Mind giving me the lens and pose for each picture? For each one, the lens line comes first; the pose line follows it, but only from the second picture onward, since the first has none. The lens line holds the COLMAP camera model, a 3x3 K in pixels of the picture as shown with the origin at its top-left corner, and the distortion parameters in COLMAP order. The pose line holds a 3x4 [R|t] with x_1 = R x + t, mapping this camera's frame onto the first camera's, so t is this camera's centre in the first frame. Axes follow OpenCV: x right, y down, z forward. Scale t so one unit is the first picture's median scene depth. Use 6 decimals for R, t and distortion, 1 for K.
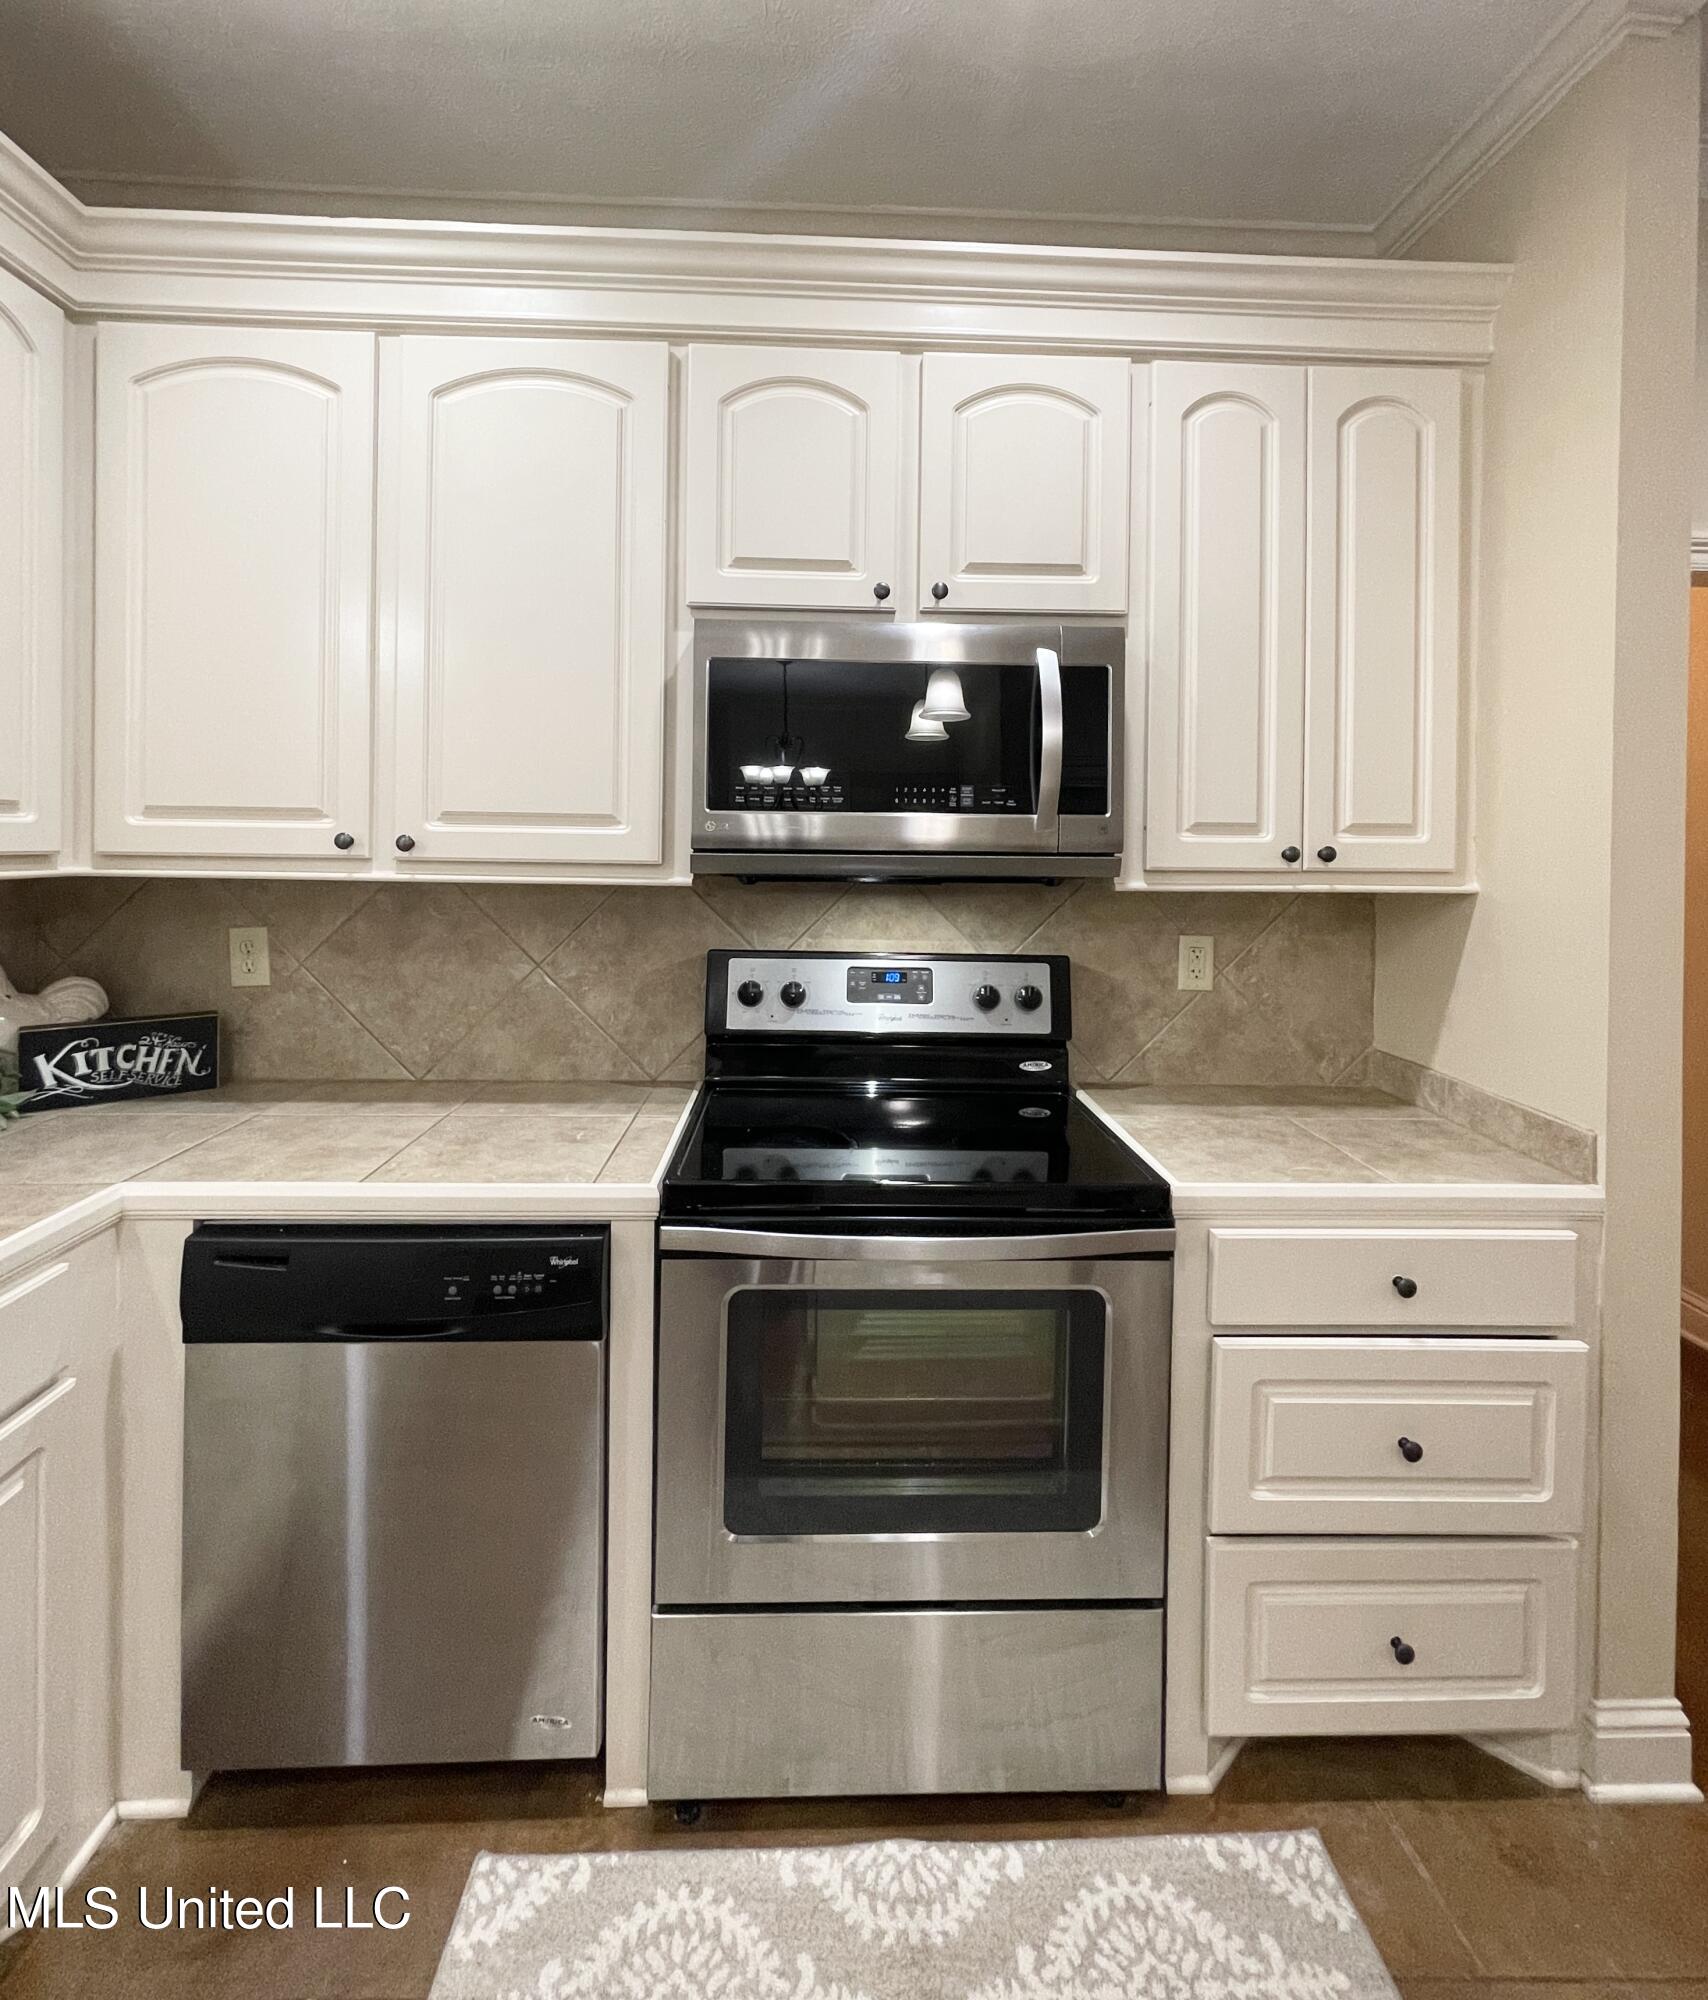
lens RADIAL K [[948.8, 0, 851.1], [0, 948.8, 845.3], [0, 0, 1]] dist [0.000193, 0.000149]
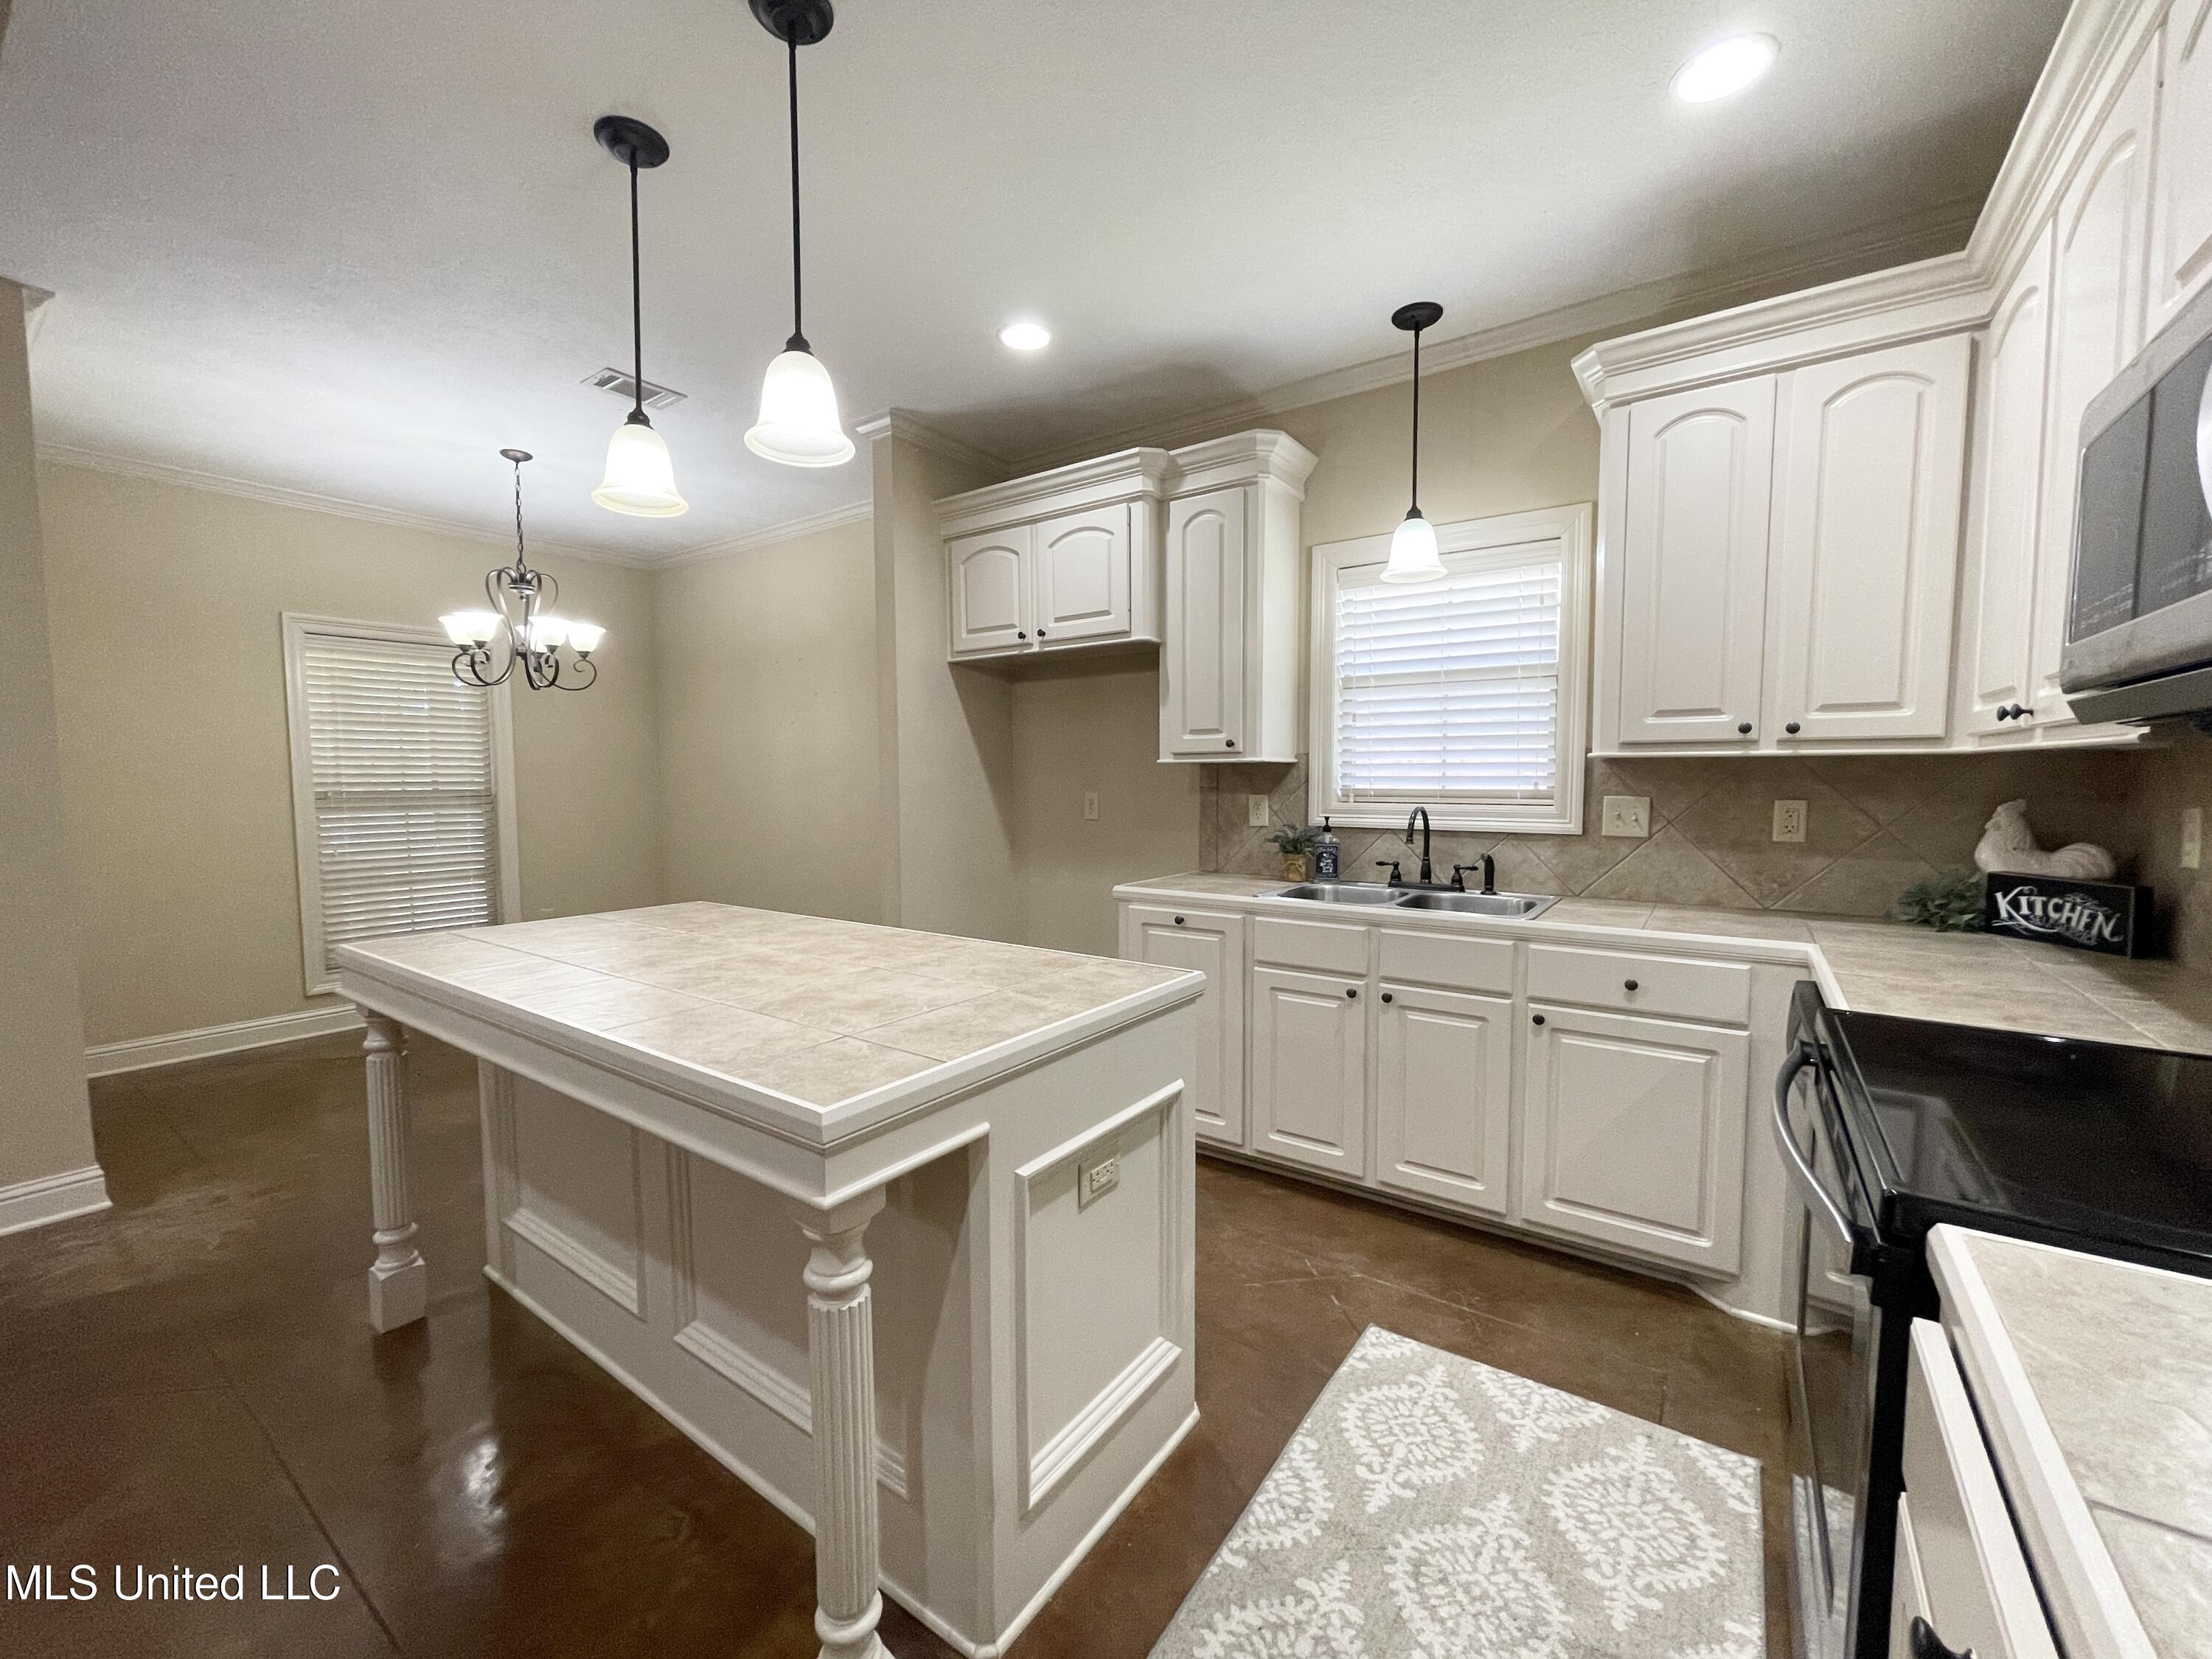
lens RADIAL K [[896.4, 0, 1097.6], [0, 896.4, 836.5], [0, 0, 1]] dist [-0.000497, 0.000207]
pose [[-0.611105, 0.041507, -0.790461, 0.869274], [-0.010403, 0.998117, 0.060454, 0.079238], [0.791481, 0.045167, -0.609522, 0.743965]]
